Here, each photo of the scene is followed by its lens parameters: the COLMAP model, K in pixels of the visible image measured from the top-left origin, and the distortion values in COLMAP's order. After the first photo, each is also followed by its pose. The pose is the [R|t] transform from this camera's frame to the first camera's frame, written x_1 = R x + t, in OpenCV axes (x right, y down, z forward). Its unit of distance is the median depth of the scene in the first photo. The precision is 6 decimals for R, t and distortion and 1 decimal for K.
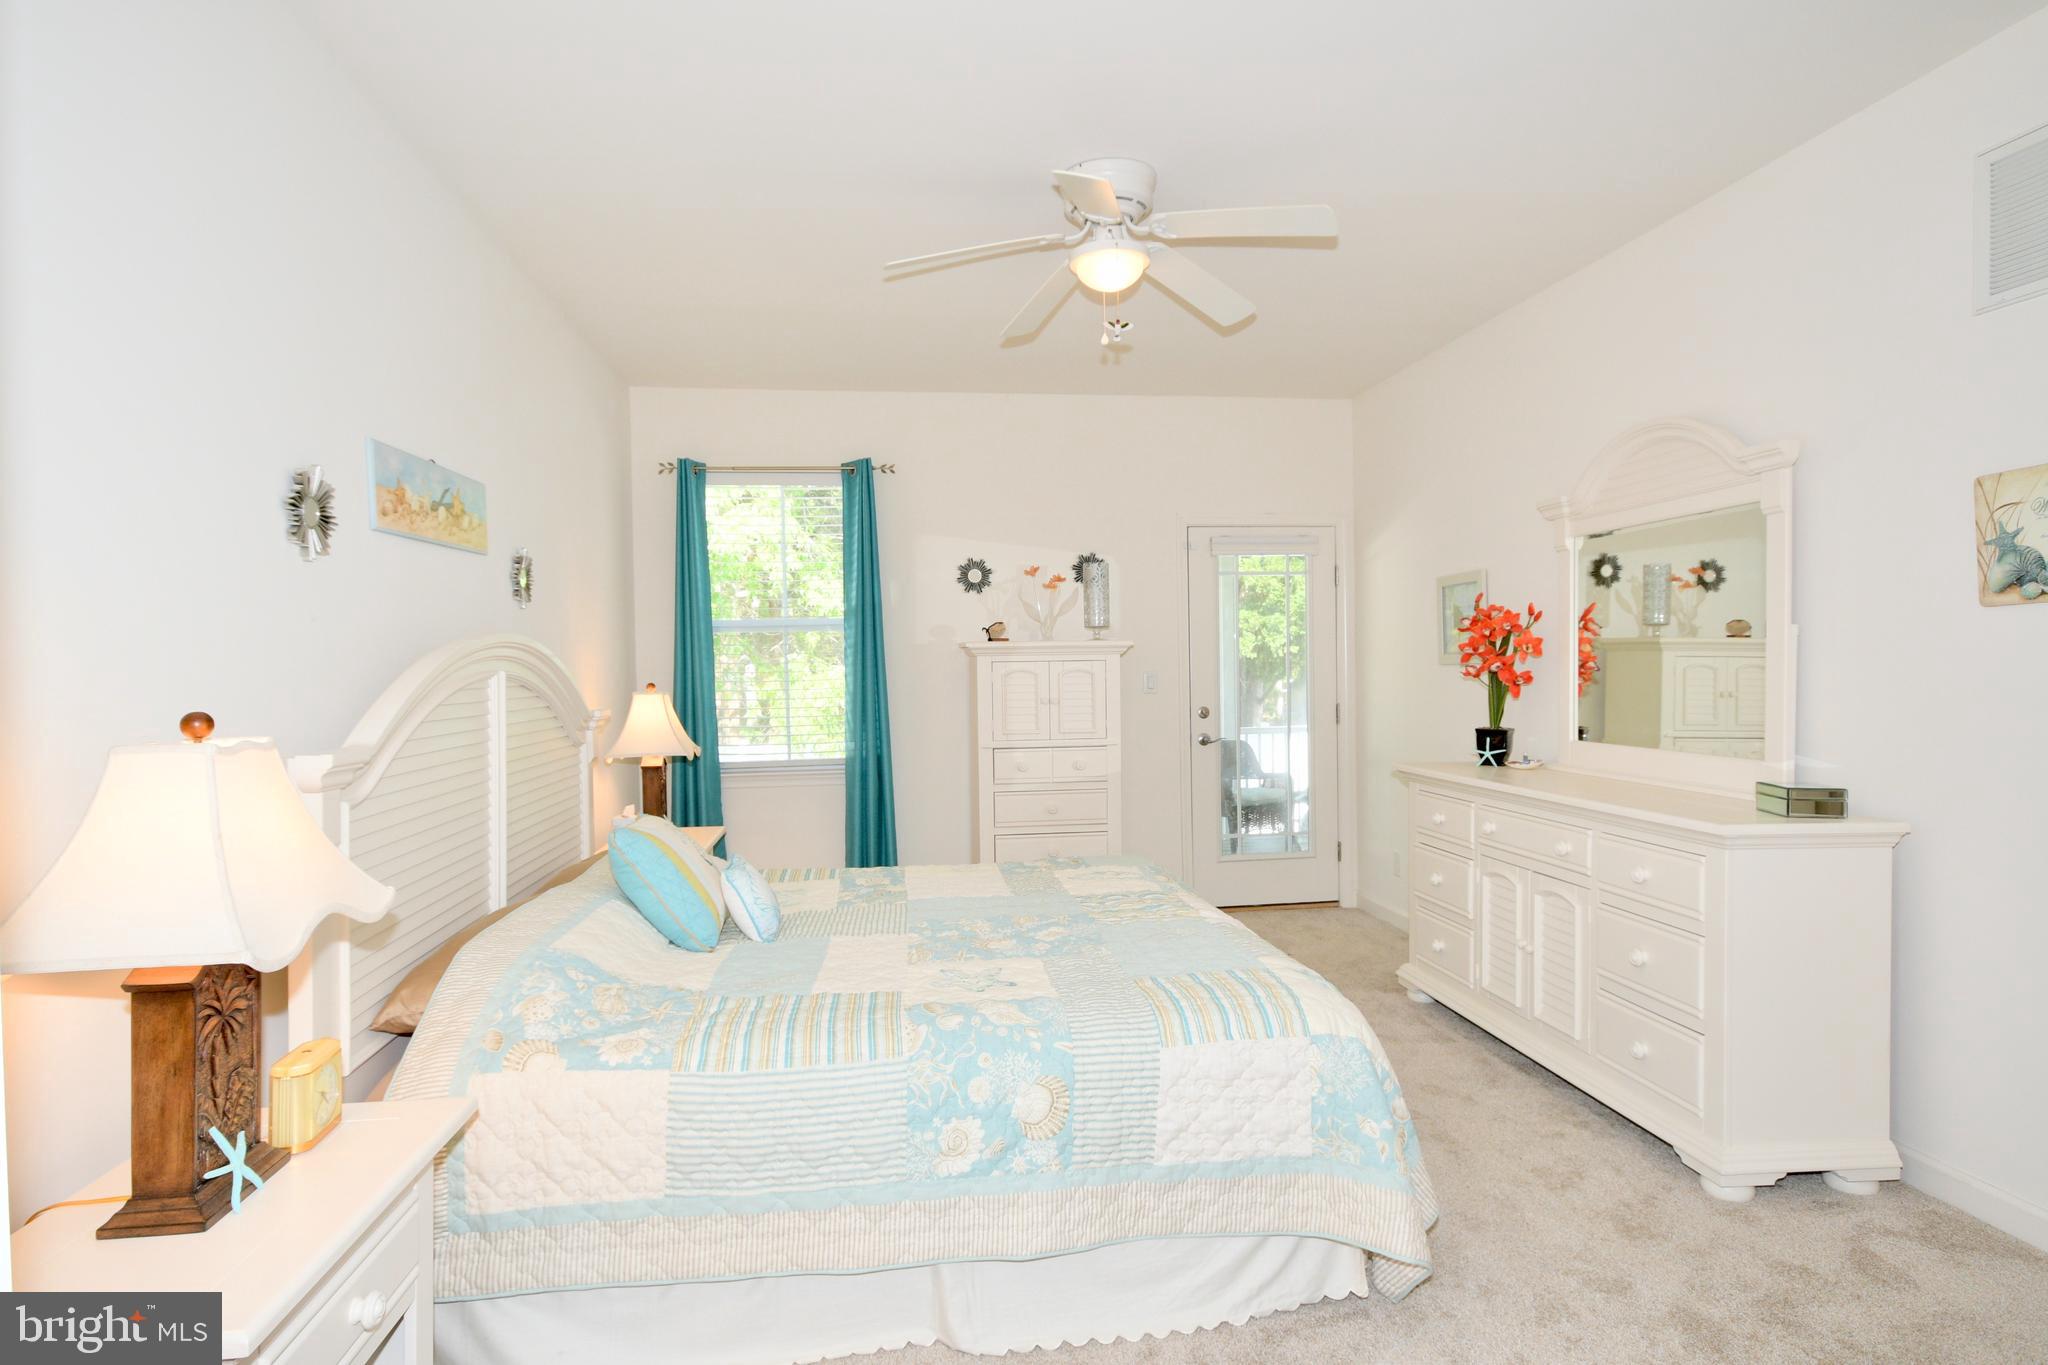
lens RADIAL K [[1097.3, 0, 1024.0], [0, 1097.3, 682.5], [0, 0, 1]] dist [0.009241, 0.001036]
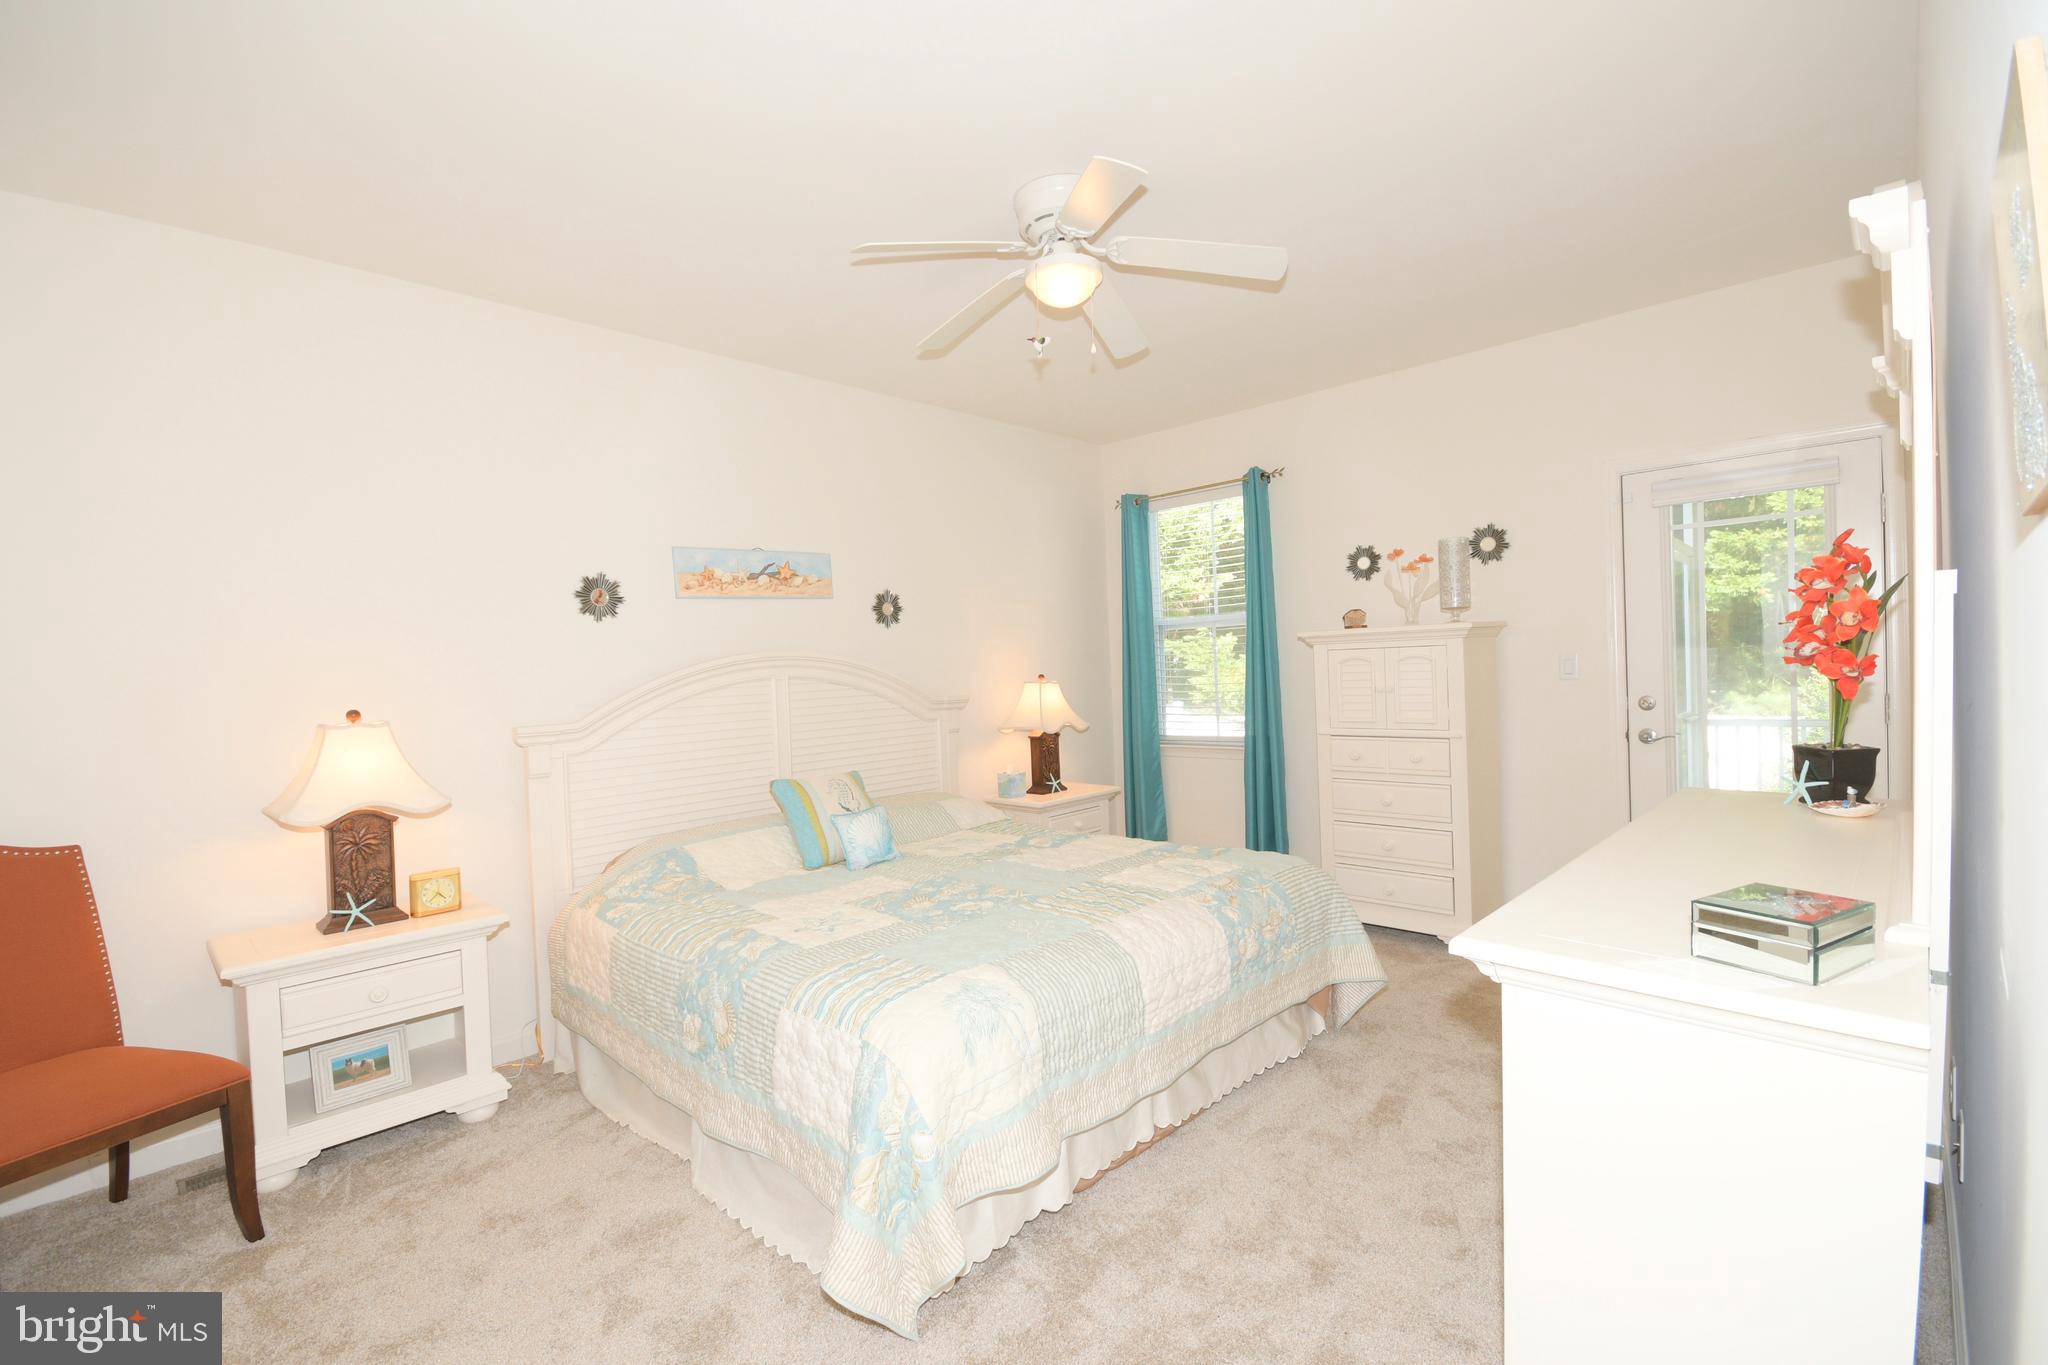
lens RADIAL K [[901.2, 0, 1024.0], [0, 901.2, 682.5], [0, 0, 1]] dist [-0.000914, 0.000080]
pose [[0.630212, 0.004434, -0.776410, 0.421220], [0.018708, 0.999607, 0.020894, -0.011401], [0.776198, -0.027693, 0.629881, 0.246904]]
